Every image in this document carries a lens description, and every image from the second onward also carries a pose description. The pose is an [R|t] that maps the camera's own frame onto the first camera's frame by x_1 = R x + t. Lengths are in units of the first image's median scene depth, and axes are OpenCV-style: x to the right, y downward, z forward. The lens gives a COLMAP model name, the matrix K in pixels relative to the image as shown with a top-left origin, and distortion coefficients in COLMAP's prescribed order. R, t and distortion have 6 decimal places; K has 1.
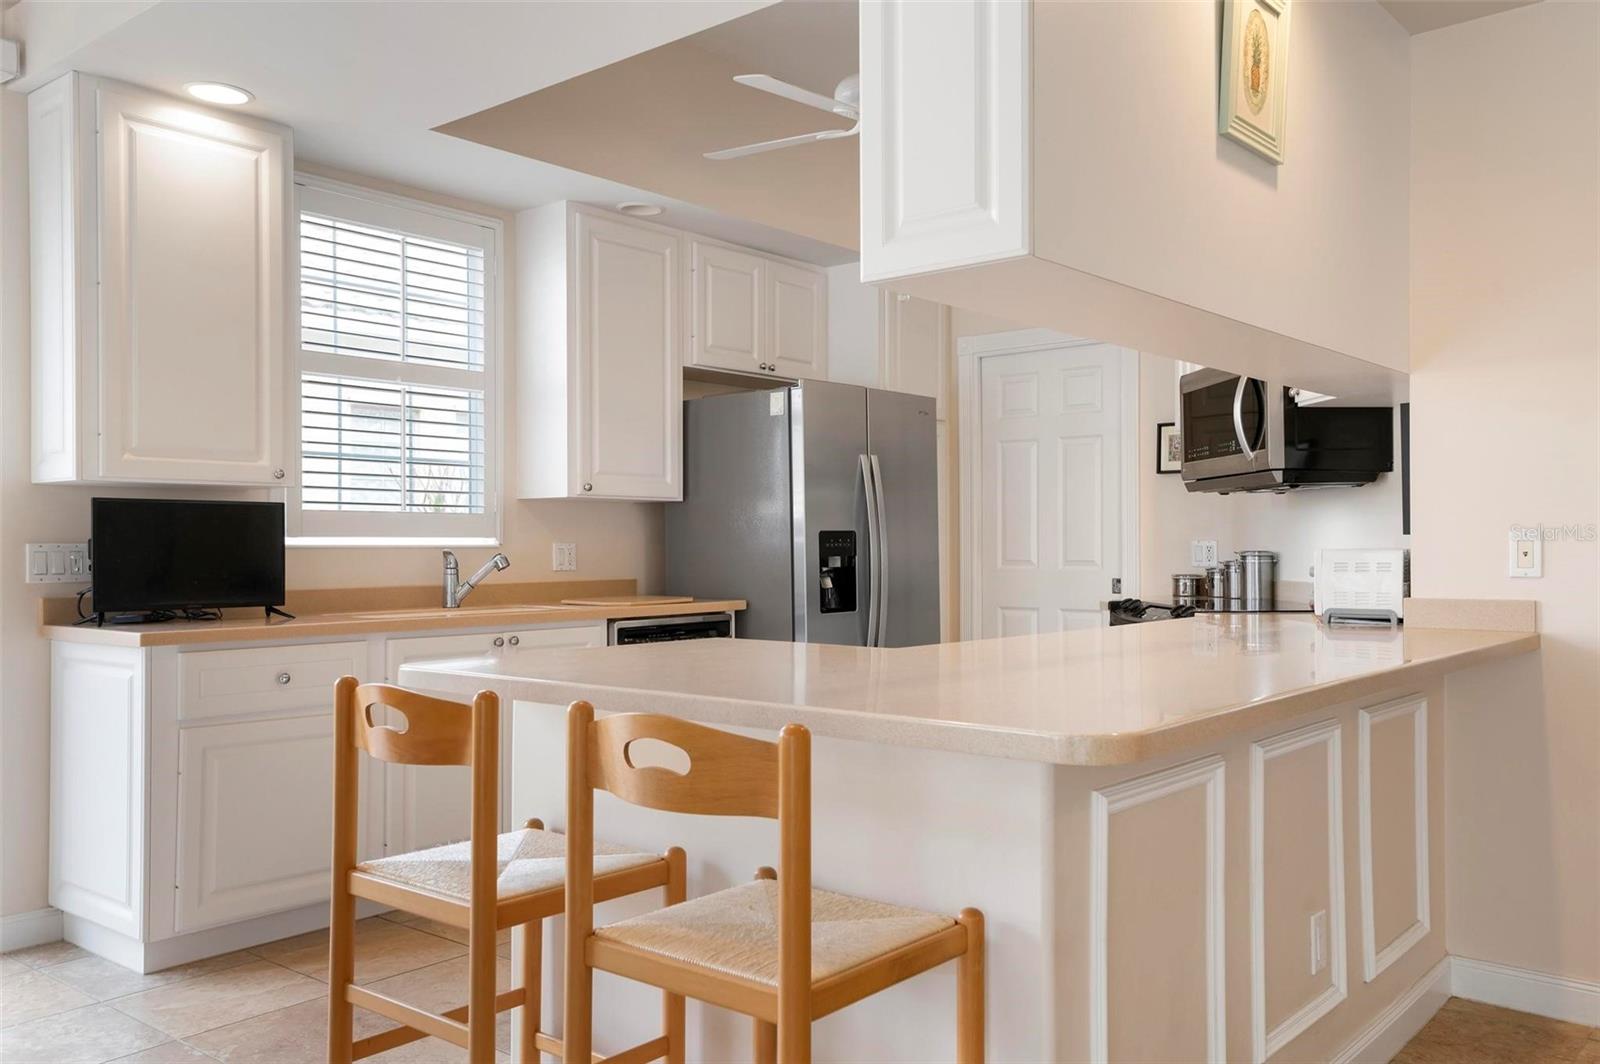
lens RADIAL K [[1294.3, 0, 800.0], [0, 1294.3, 532.0], [0, 0, 1]] dist [0.033869, -0.004625]
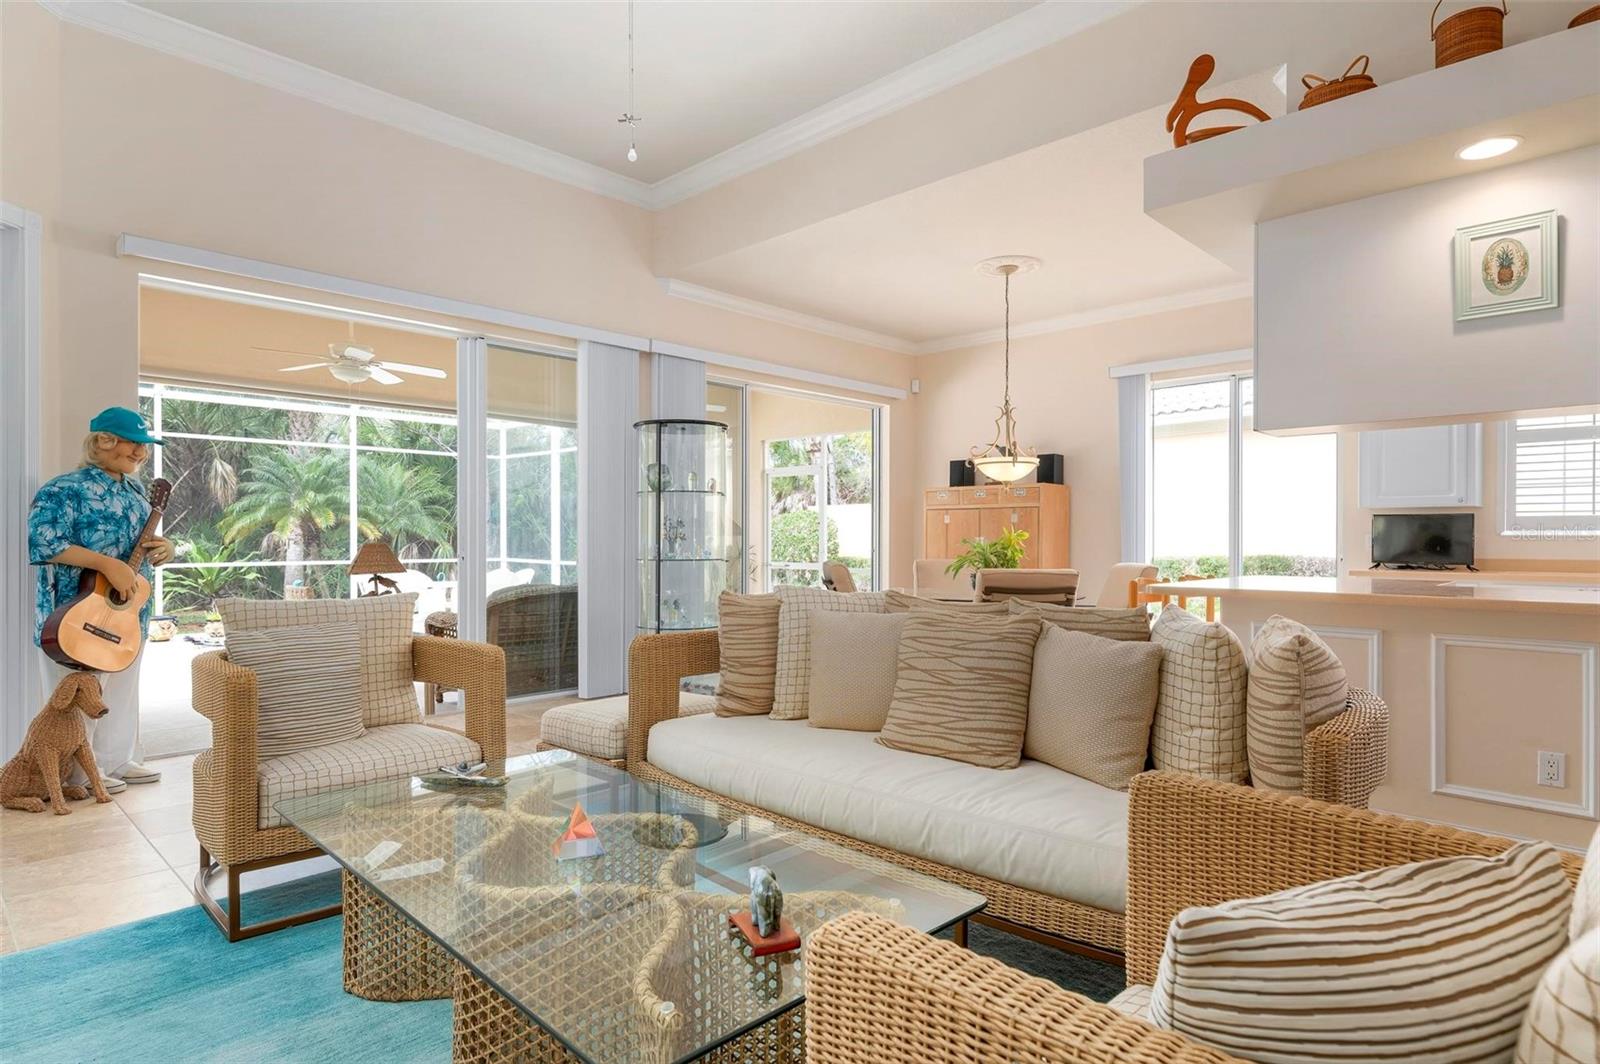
lens RADIAL K [[877.7, 0, 806.6], [0, 877.7, 534.1], [0, 0, 1]] dist [-0.000592, -0.000734]
pose [[-0.069061, -0.001821, -0.997611, 0.880507], [0.007932, 0.999966, -0.002375, 0.003243], [0.997581, -0.008077, -0.069044, 0.063079]]
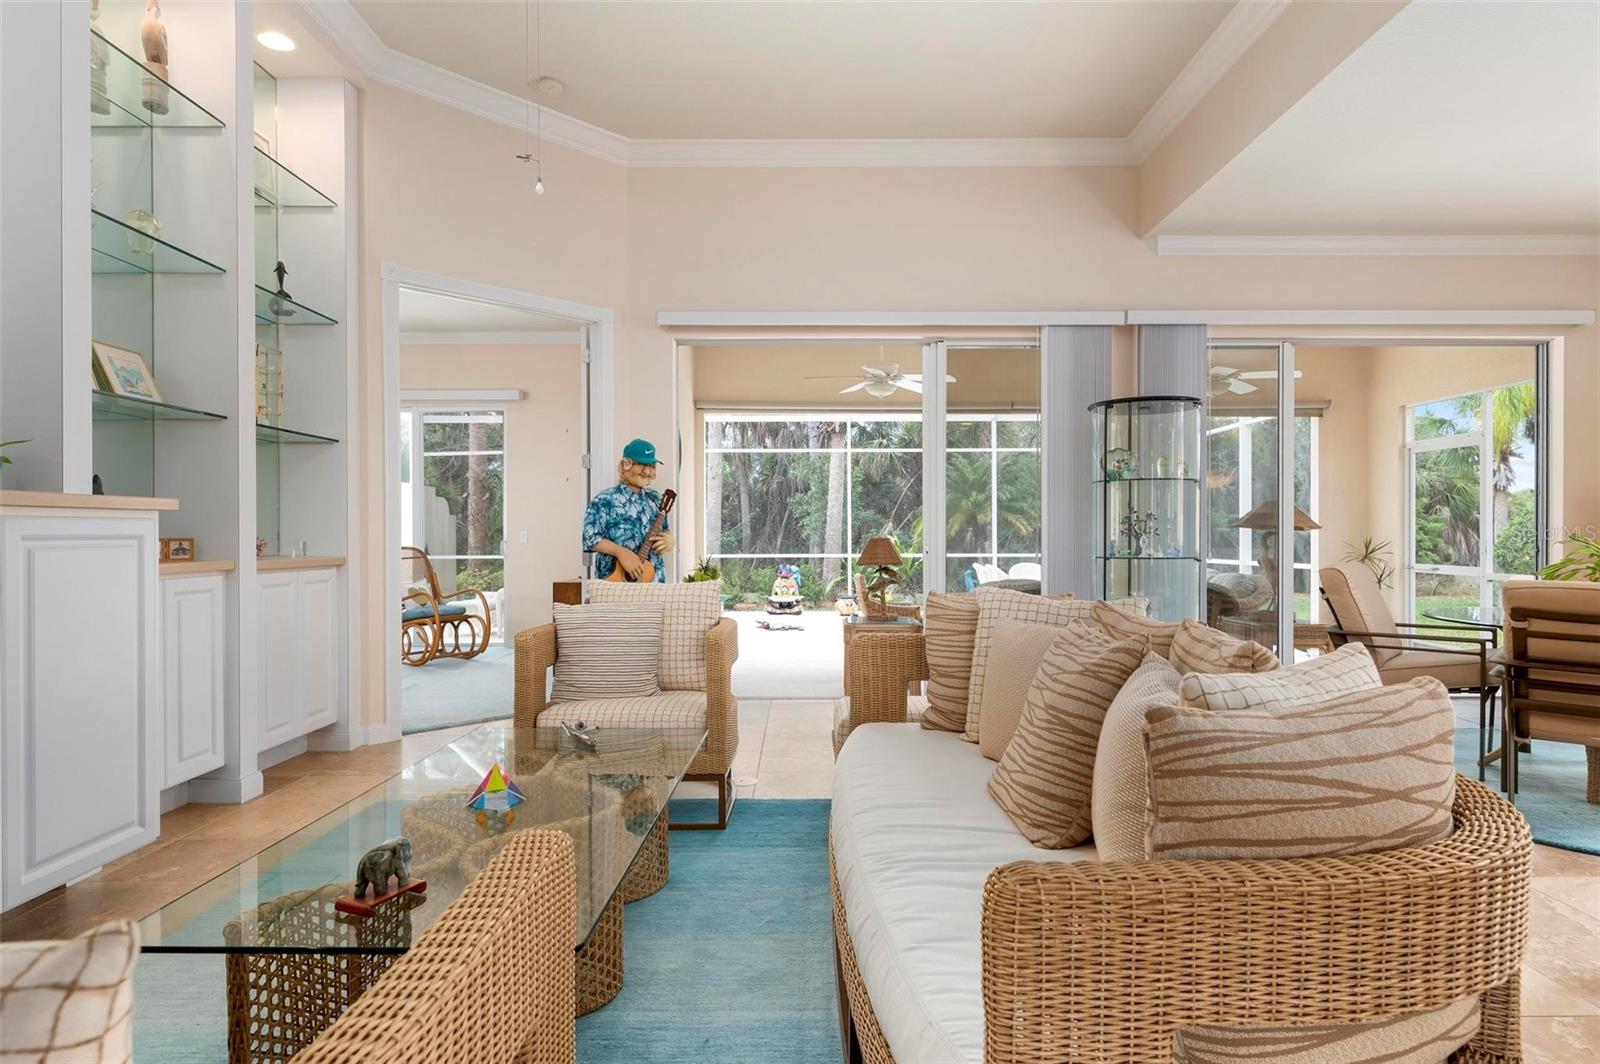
lens RADIAL K [[892.1, 0, 809.7], [0, 892.1, 536.4], [0, 0, 1]] dist [0.006641, -0.003032]
pose [[-0.761972, 0.006236, -0.647580, 0.680055], [0.008895, 0.999960, -0.000838, 0.005889], [0.647549, -0.006399, -0.761997, 0.382245]]
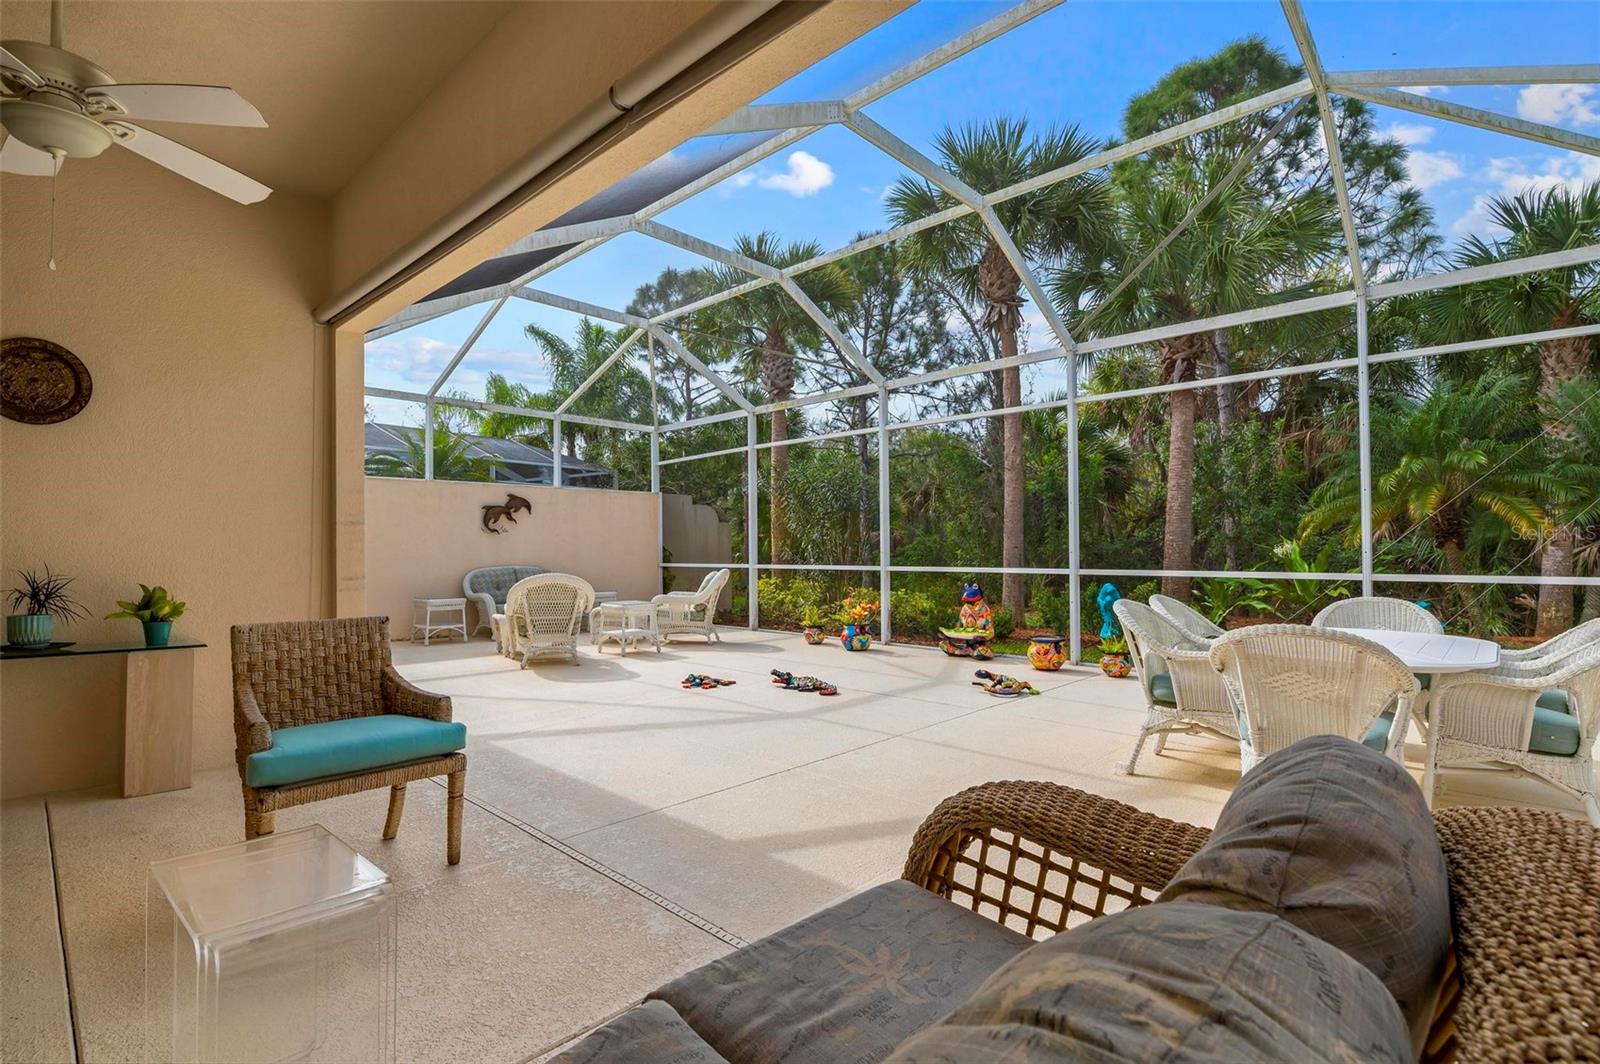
lens RADIAL K [[733.6, 0, 804.9], [0, 733.6, 538.4], [0, 0, 1]] dist [-0.001684, -0.007954]
pose [[-0.998182, 0.008419, 0.059679, -1.019544], [0.007129, 0.999737, -0.021782, 0.030292], [-0.059846, -0.021317, -0.997980, -0.310905]]
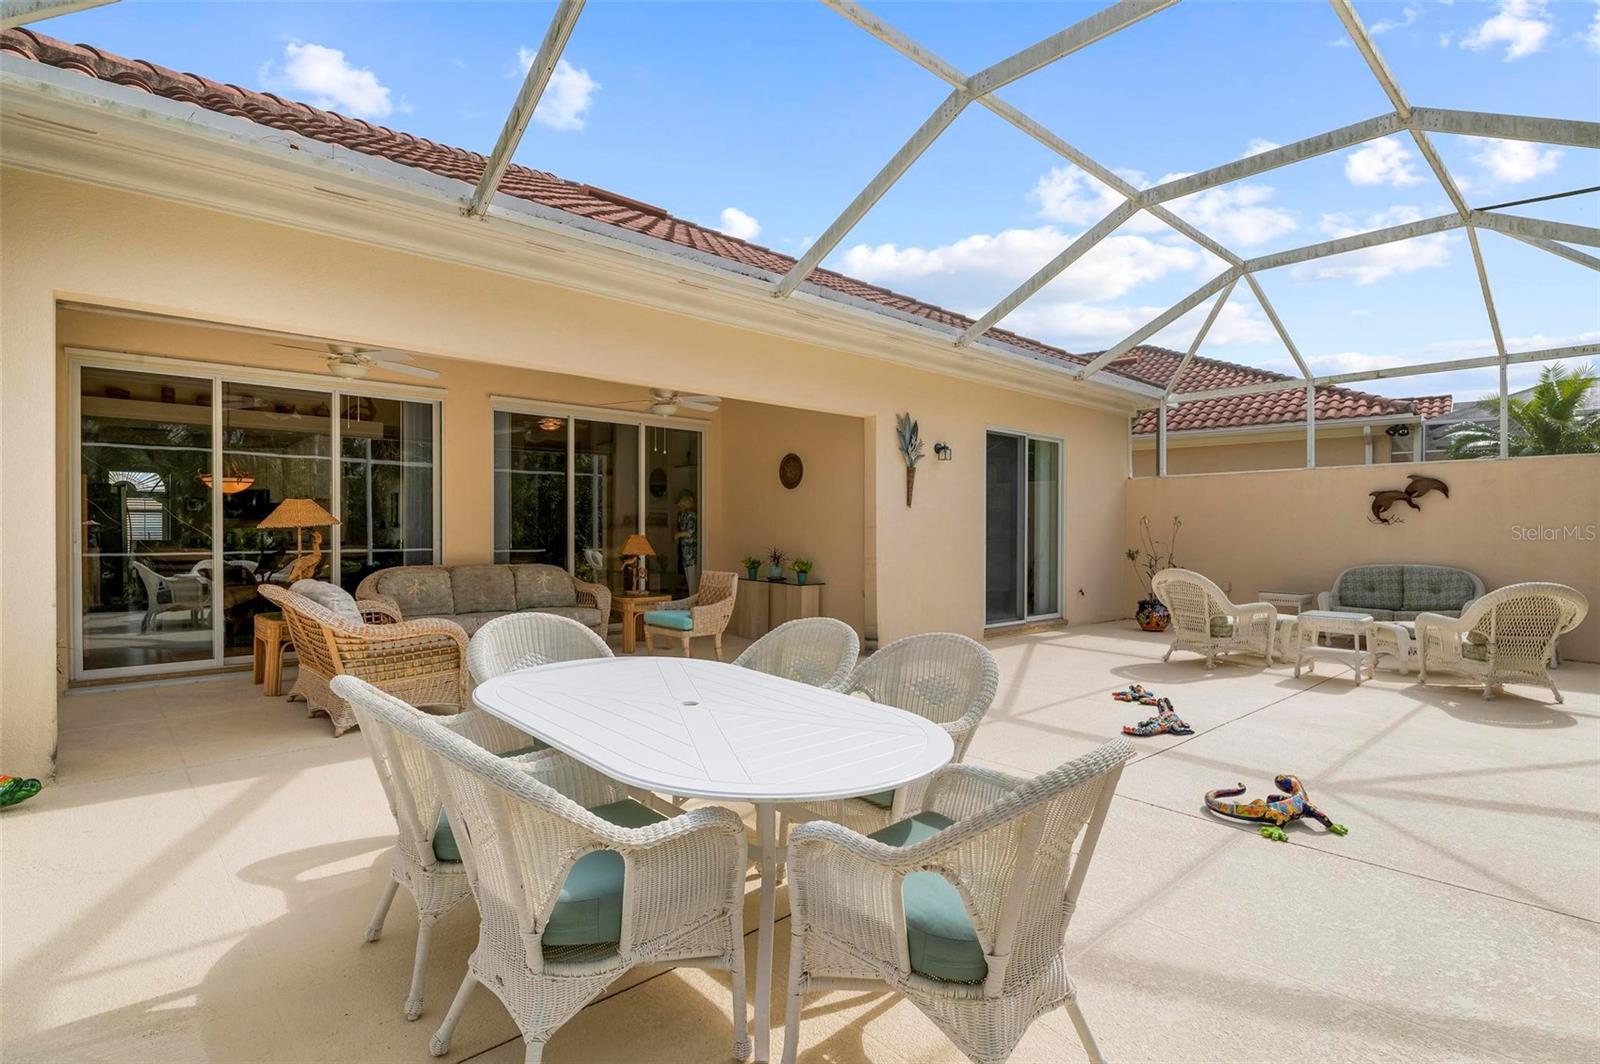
lens RADIAL K [[781.4, 0, 809.0], [0, 781.4, 538.2], [0, 0, 1]] dist [0.005140, 0.000174]
pose [[0.128034, -0.003904, 0.991762, -2.104558], [-0.010381, 0.999932, 0.005276, 0.000520], [-0.991715, -0.010971, 0.127985, -1.278218]]
